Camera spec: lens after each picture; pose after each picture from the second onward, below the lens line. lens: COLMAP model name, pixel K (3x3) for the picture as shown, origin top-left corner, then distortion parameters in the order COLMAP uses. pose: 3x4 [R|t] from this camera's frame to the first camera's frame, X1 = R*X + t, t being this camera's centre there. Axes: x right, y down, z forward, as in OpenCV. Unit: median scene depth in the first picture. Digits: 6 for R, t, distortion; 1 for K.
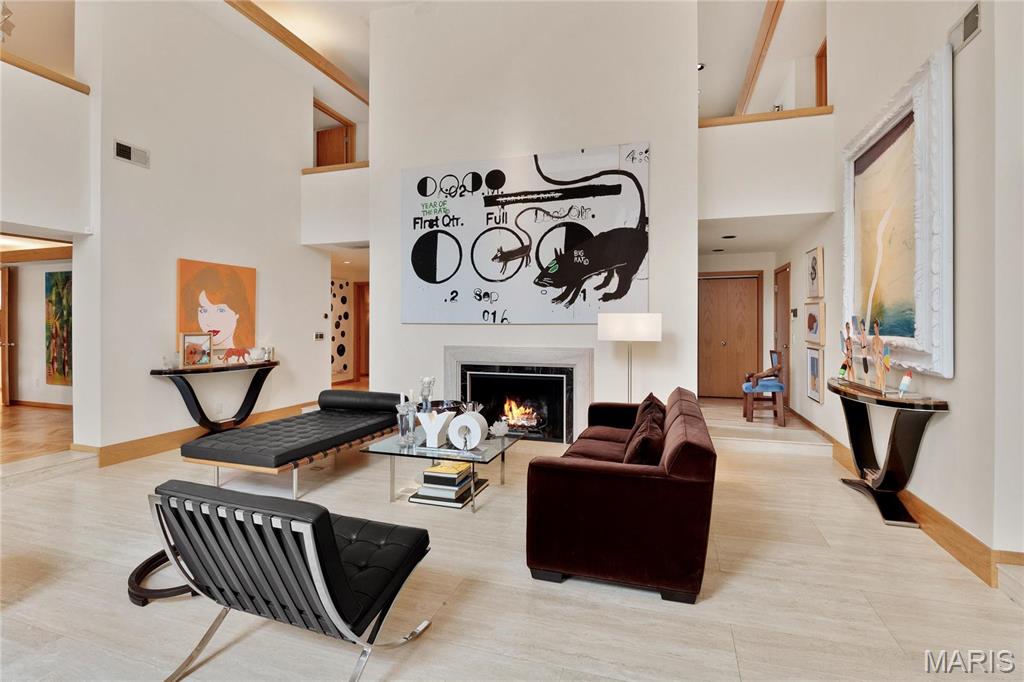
lens RADIAL K [[482.9, 0, 509.7], [0, 482.9, 324.1], [0, 0, 1]] dist [-0.014872, -0.000859]
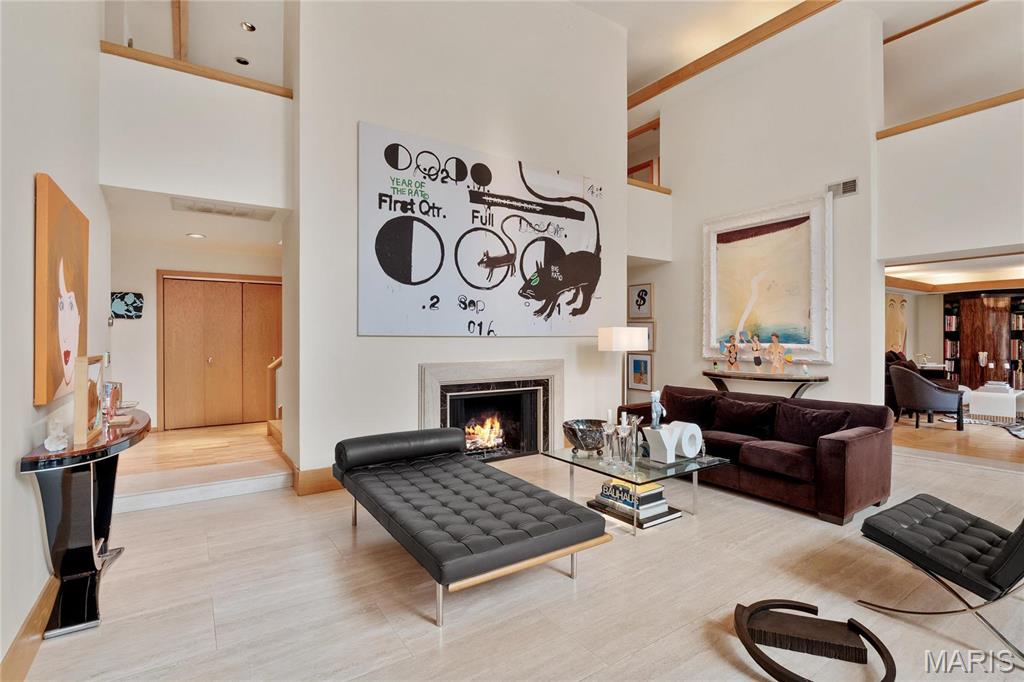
lens RADIAL K [[482.9, 0, 512.2], [0, 482.9, 339.4], [0, 0, 1]] dist [-0.014872, -0.000859]
pose [[0.610704, -0.004353, 0.791847, -0.716438], [0.000665, 0.999987, 0.004985, 0.000670], [-0.791859, -0.002518, 0.610699, 0.418114]]
